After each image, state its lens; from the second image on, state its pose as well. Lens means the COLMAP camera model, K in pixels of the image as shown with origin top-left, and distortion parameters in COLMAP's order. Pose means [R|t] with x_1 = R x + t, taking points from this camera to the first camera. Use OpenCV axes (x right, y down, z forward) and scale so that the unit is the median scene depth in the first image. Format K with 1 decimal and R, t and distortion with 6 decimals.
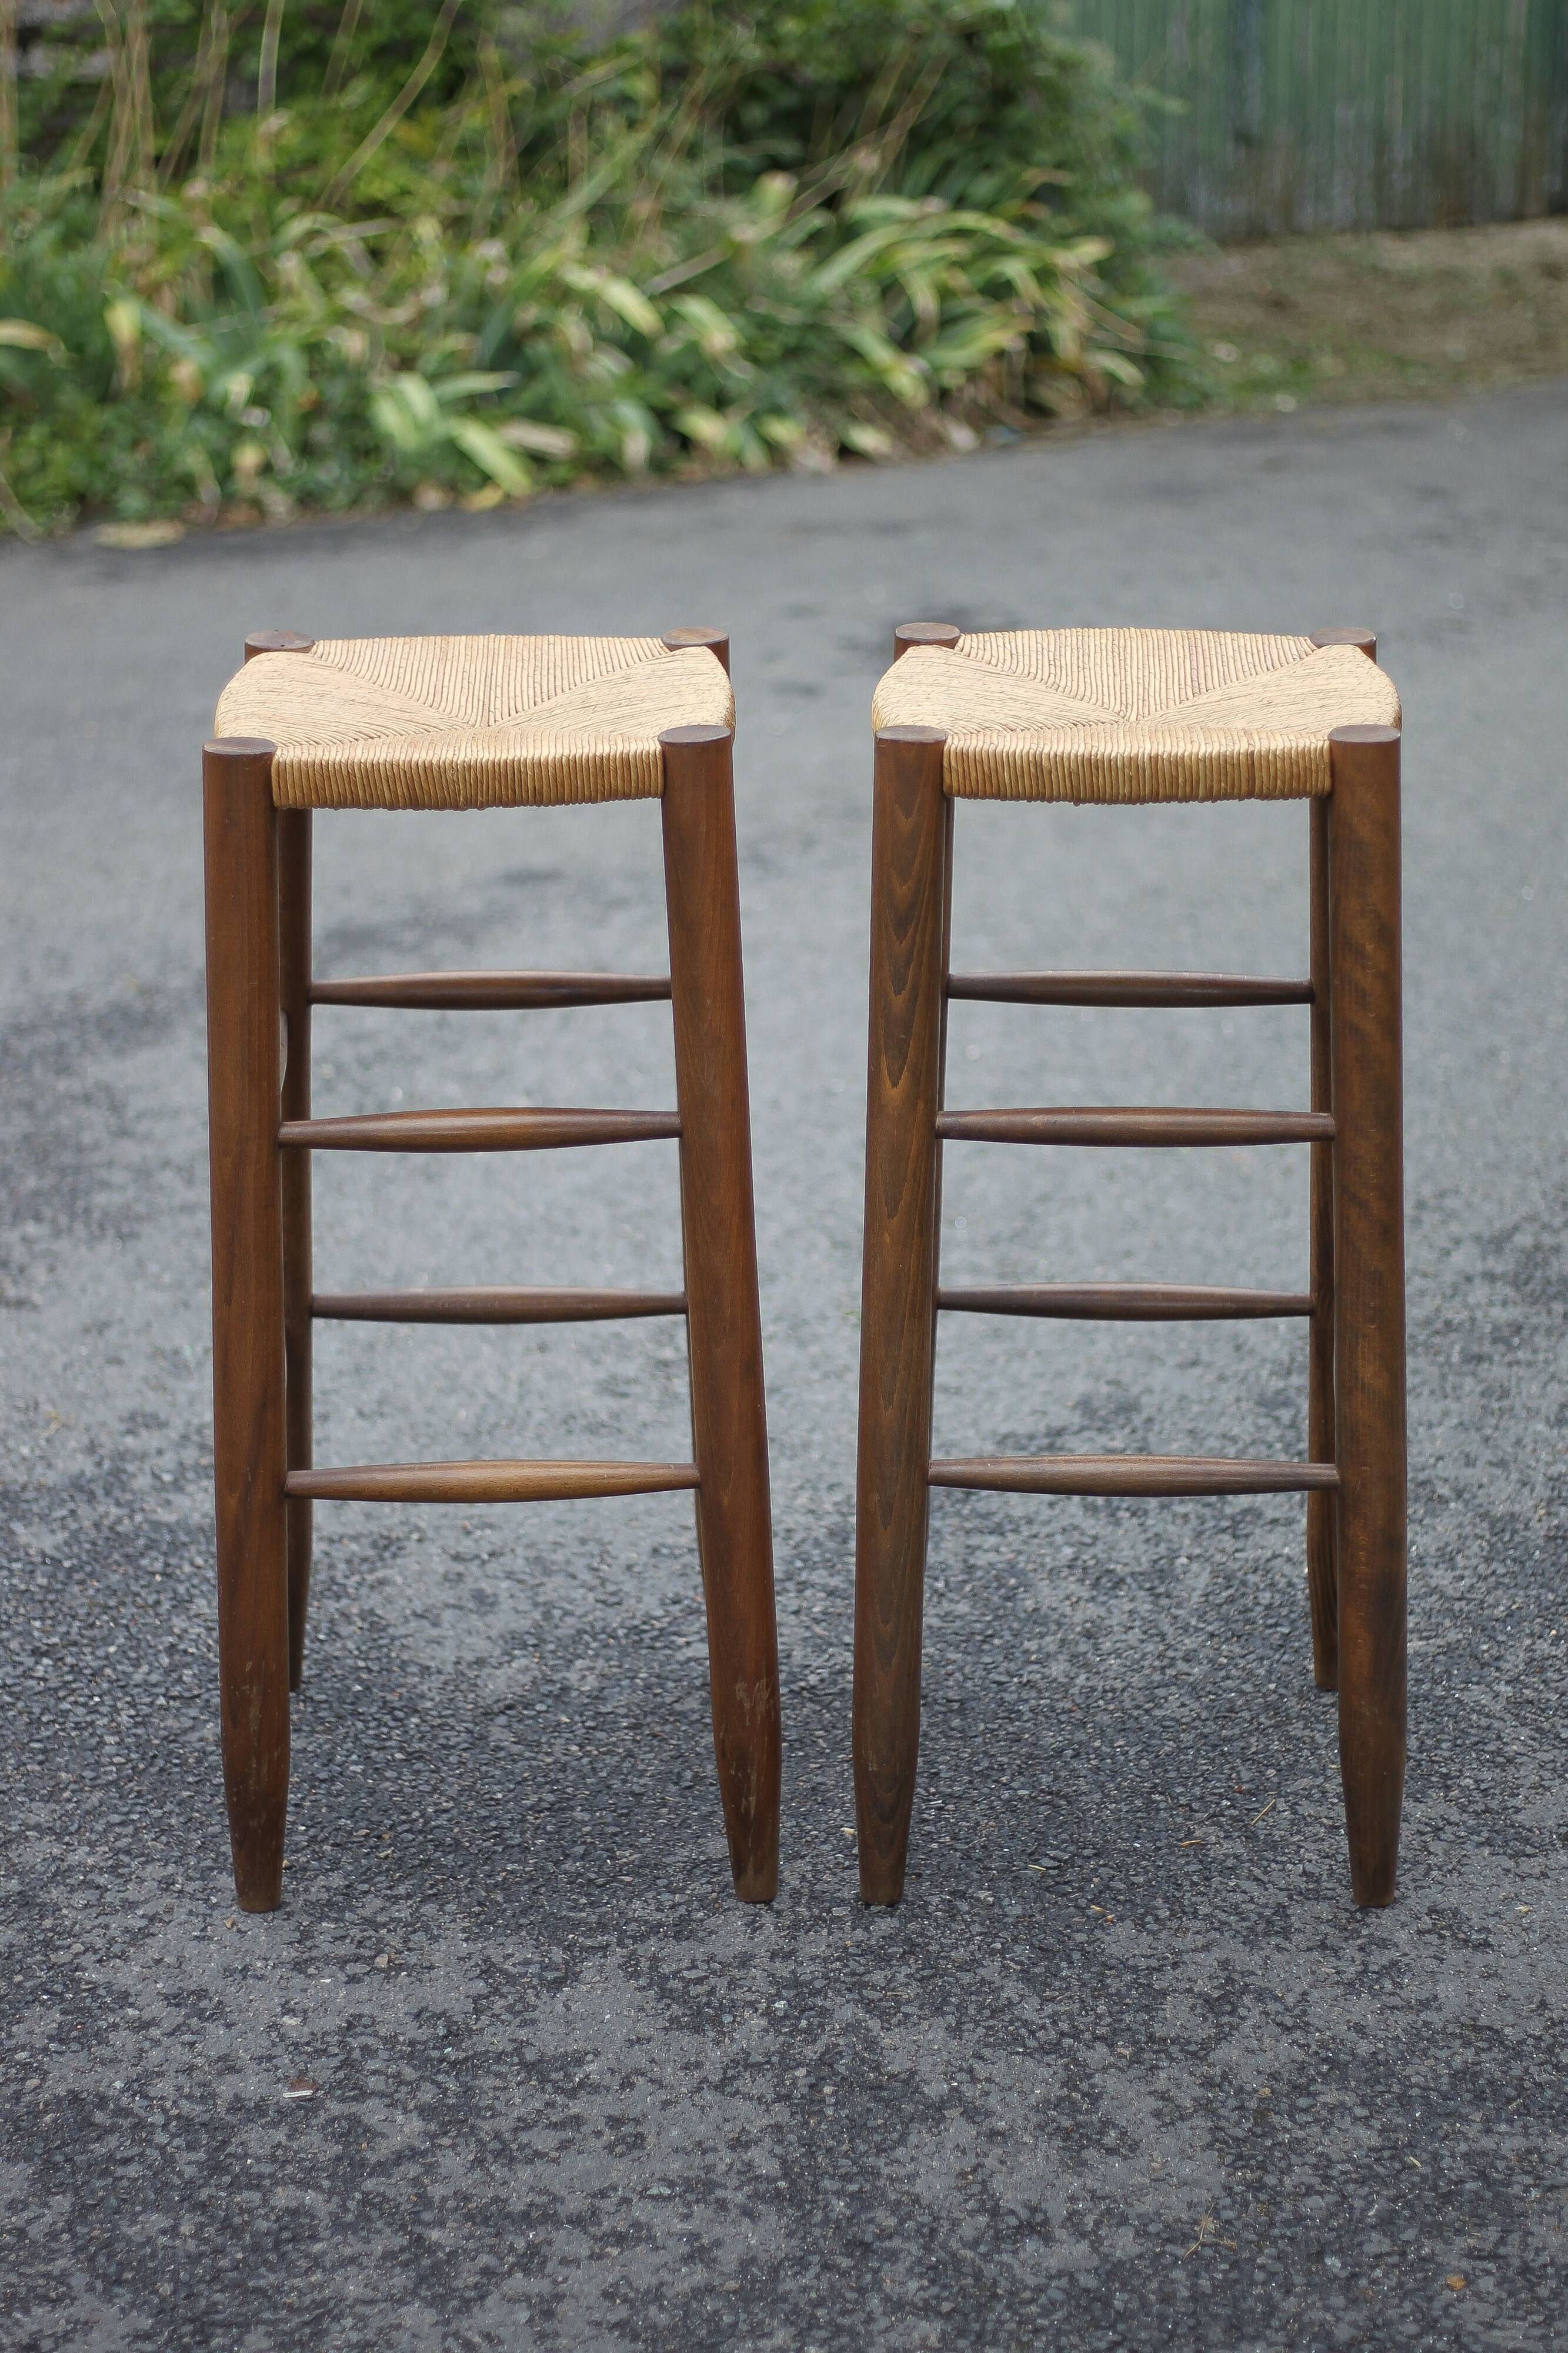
lens RADIAL K [[4540.4, 0, 784.0], [0, 4540.4, 1176.5], [0, 0, 1]] dist [-0.086071, -0.224812]
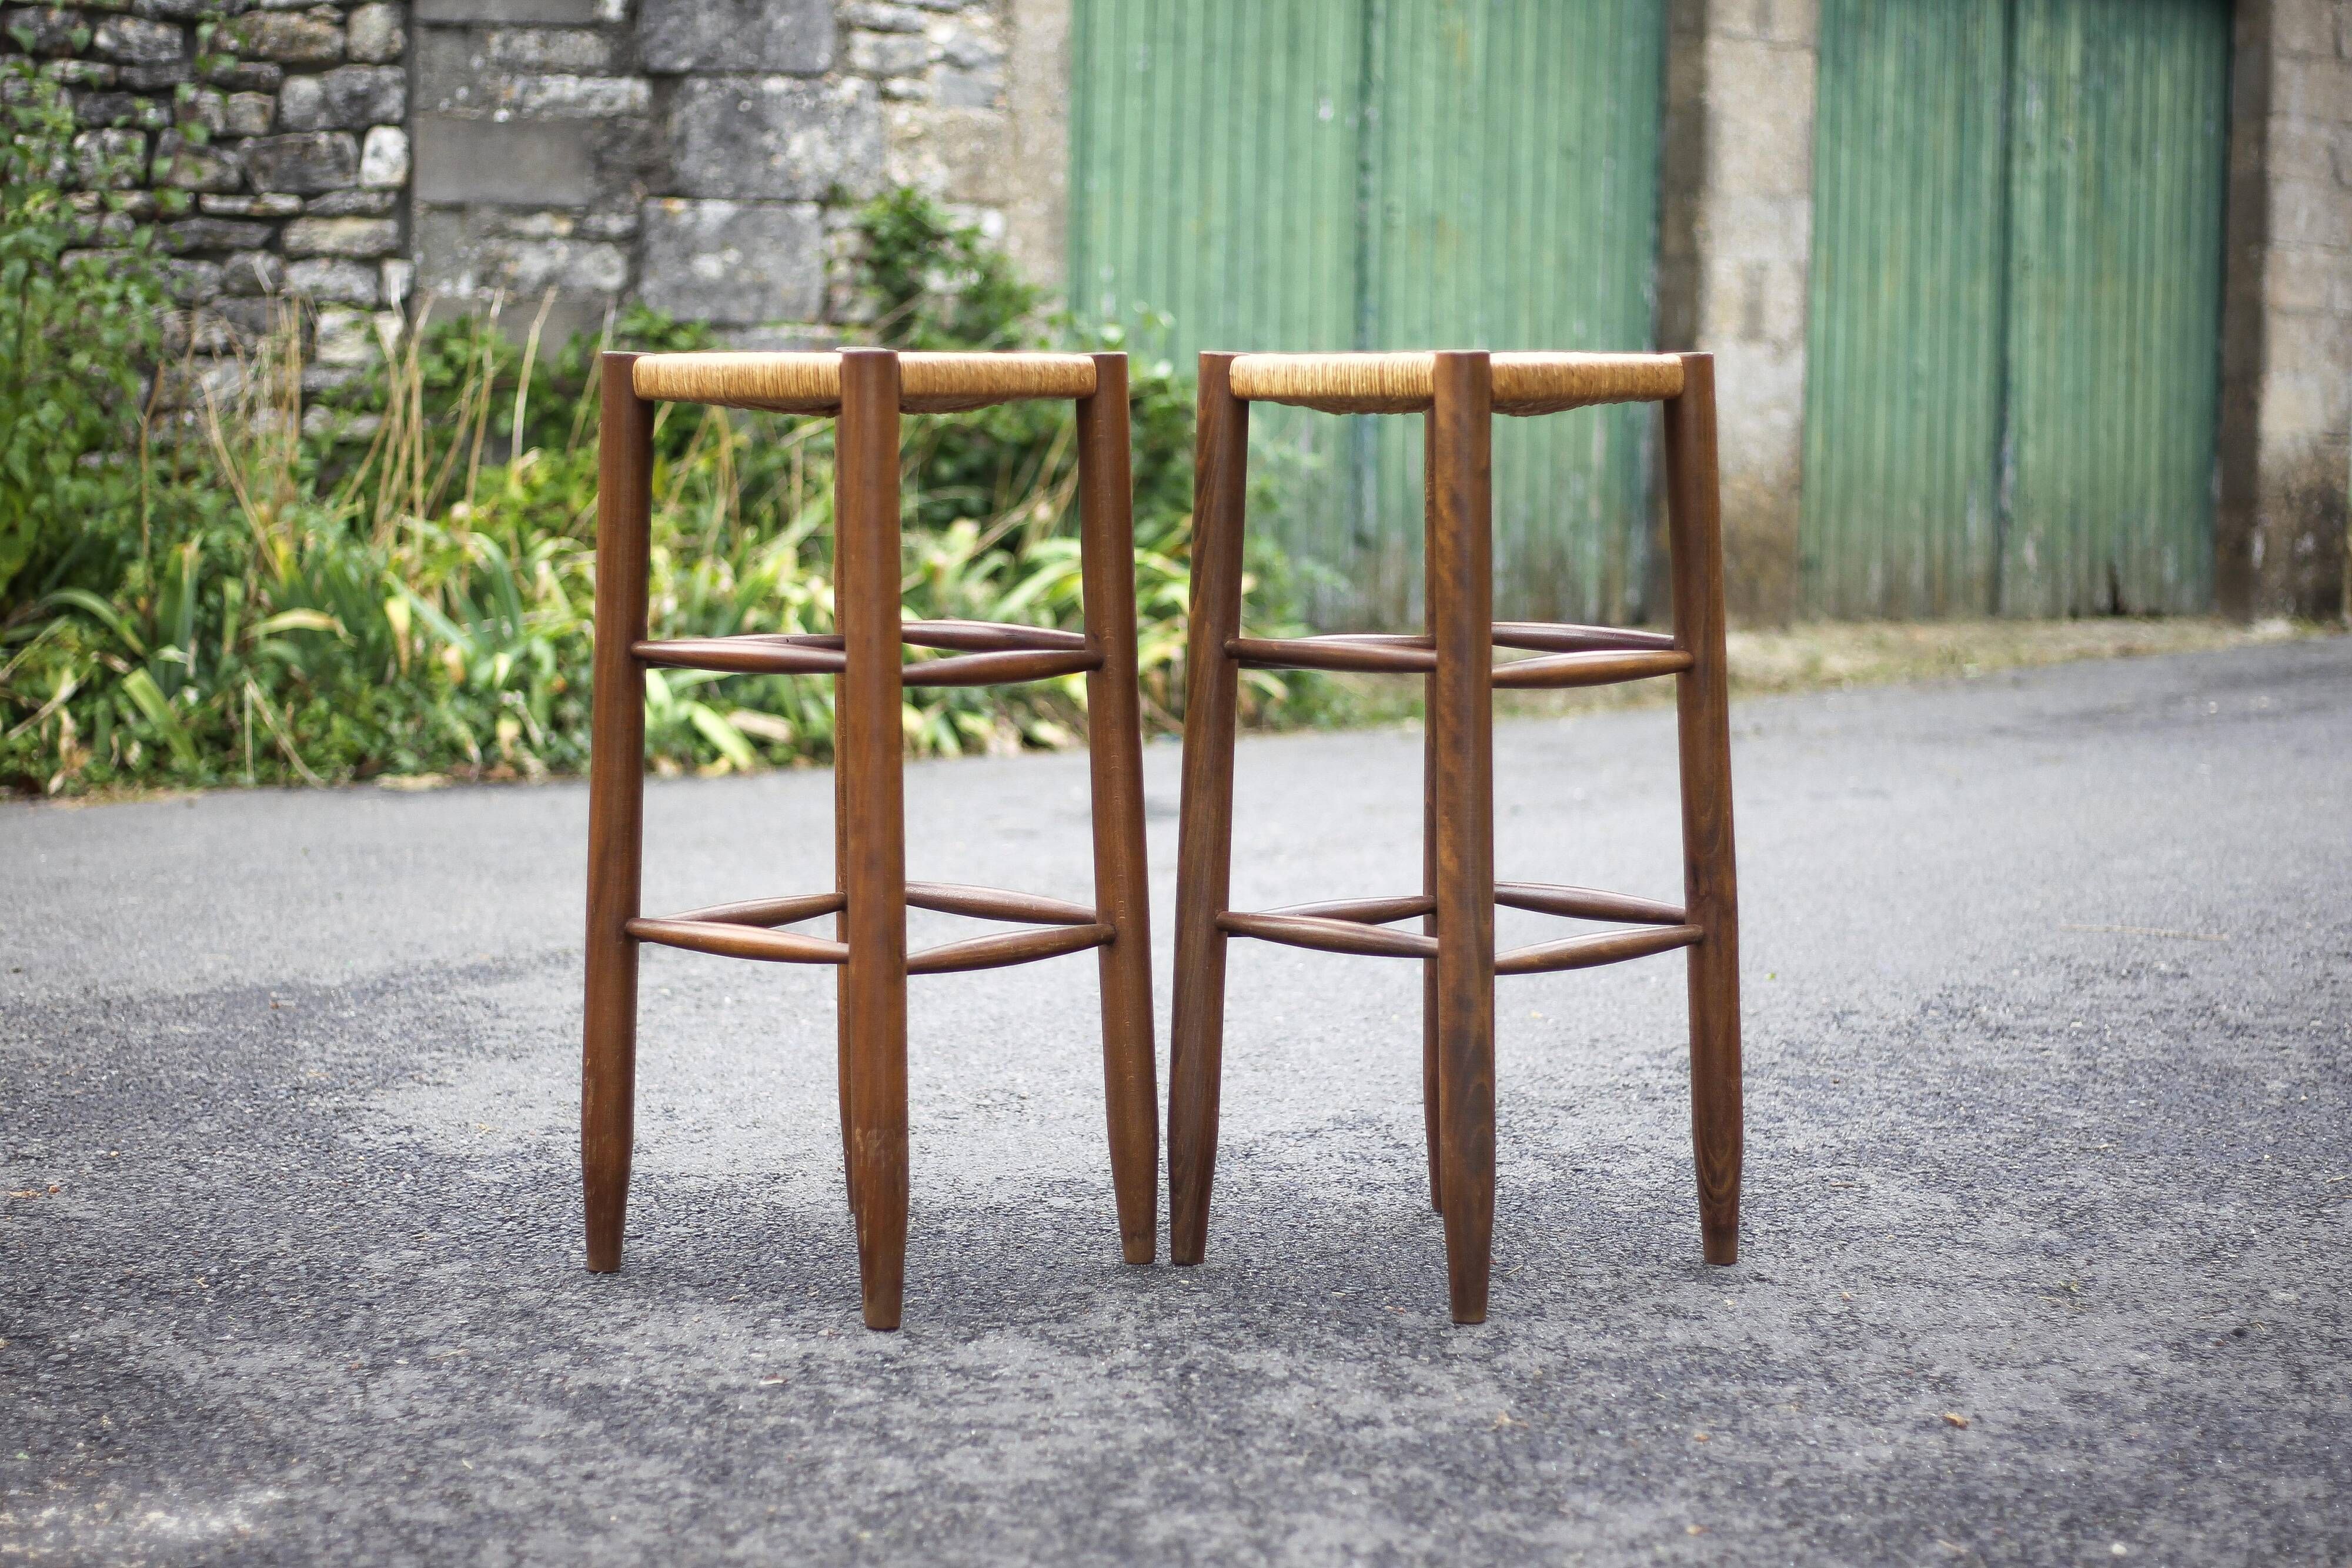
lens RADIAL K [[4468.9, 0, 1162.6], [0, 4468.9, 791.6], [0, 0, 1]] dist [-0.096128, -0.106585]
pose [[0.997734, 0.001344, 0.067265, -0.078223], [0.014597, 0.971658, -0.235938, 0.318056], [-0.065675, 0.236386, 0.969437, -0.230446]]
